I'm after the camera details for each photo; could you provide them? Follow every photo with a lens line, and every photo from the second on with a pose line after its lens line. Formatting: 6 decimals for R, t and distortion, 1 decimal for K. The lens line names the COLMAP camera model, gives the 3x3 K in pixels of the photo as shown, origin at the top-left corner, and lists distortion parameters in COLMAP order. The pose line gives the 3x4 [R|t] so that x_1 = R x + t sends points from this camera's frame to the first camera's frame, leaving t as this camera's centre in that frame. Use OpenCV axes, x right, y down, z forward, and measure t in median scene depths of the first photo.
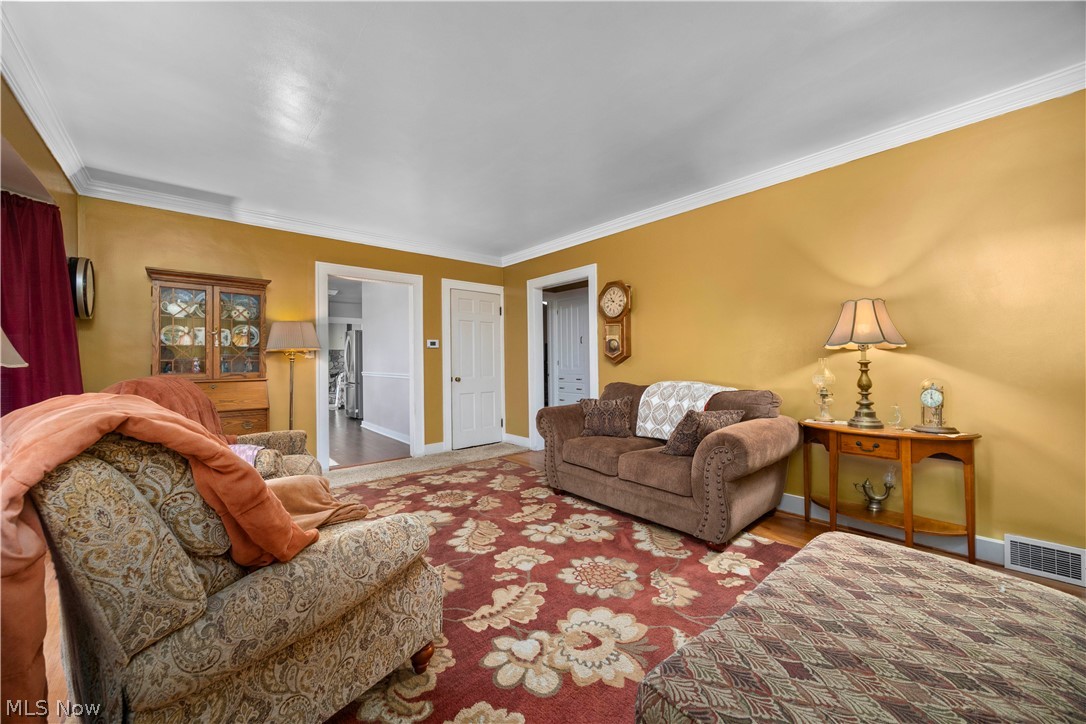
lens RADIAL K [[424.2, 0, 549.0], [0, 424.2, 360.5], [0, 0, 1]] dist [0.006726, -0.002853]
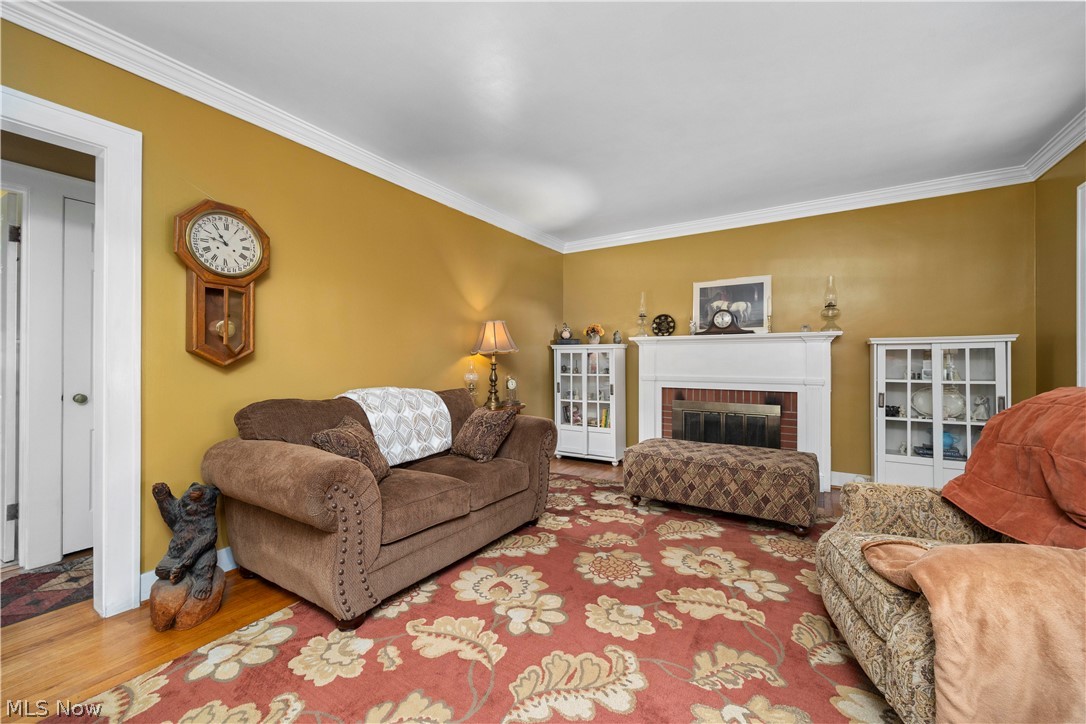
lens RADIAL K [[424.2, 0, 548.4], [0, 424.2, 361.0], [0, 0, 1]] dist [0.006726, -0.002853]
pose [[-0.288602, 0.008283, 0.957413, -0.699721], [0.002667, 0.999966, -0.007847, 0.008333], [-0.957445, 0.000289, -0.288615, 1.225824]]
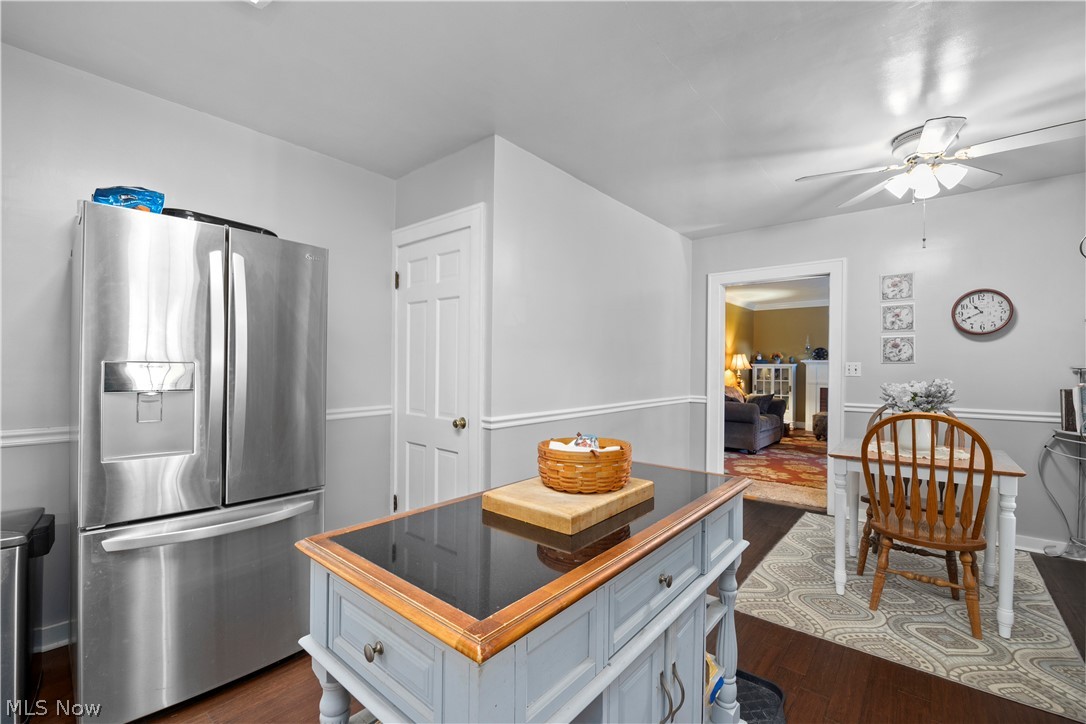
lens RADIAL K [[453.9, 0, 549.7], [0, 453.9, 365.6], [0, 0, 1]] dist [-0.001746, 0.000105]
pose [[-0.157834, 0.005487, 0.987450, -2.114564], [-0.002157, 0.999980, -0.005901, -0.034941], [-0.987463, -0.003062, -0.157820, 2.711877]]
